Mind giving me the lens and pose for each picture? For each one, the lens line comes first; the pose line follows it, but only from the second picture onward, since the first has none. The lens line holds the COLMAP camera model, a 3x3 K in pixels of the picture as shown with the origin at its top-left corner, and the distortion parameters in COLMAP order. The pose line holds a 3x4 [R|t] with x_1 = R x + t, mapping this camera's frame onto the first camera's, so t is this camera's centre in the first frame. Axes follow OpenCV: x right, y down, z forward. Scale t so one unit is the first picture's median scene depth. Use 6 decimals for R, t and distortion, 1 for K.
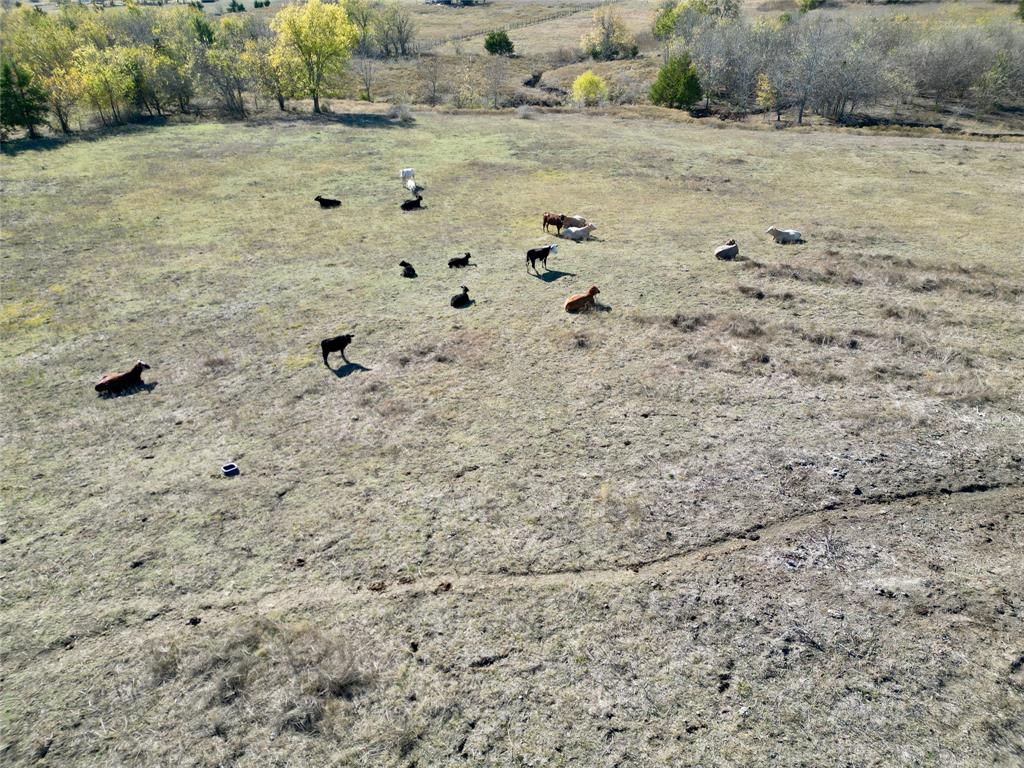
lens RADIAL K [[709.8, 0, 509.8], [0, 709.8, 384.5], [0, 0, 1]] dist [0.066305, -0.061663]
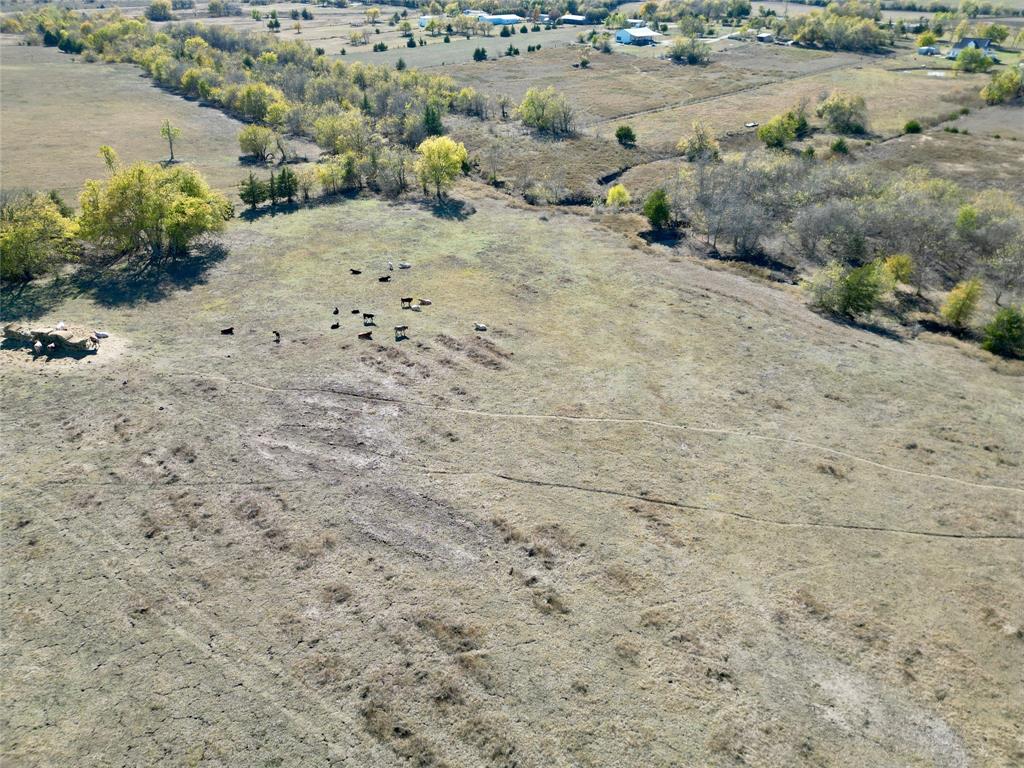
lens RADIAL K [[709.8, 0, 509.8], [0, 709.8, 384.5], [0, 0, 1]] dist [0.066305, -0.061663]
pose [[0.909842, 0.229546, -0.345682, 1.751350], [-0.223661, 0.972975, 0.057410, -0.223098], [0.349518, 0.025081, 0.936594, -1.610046]]
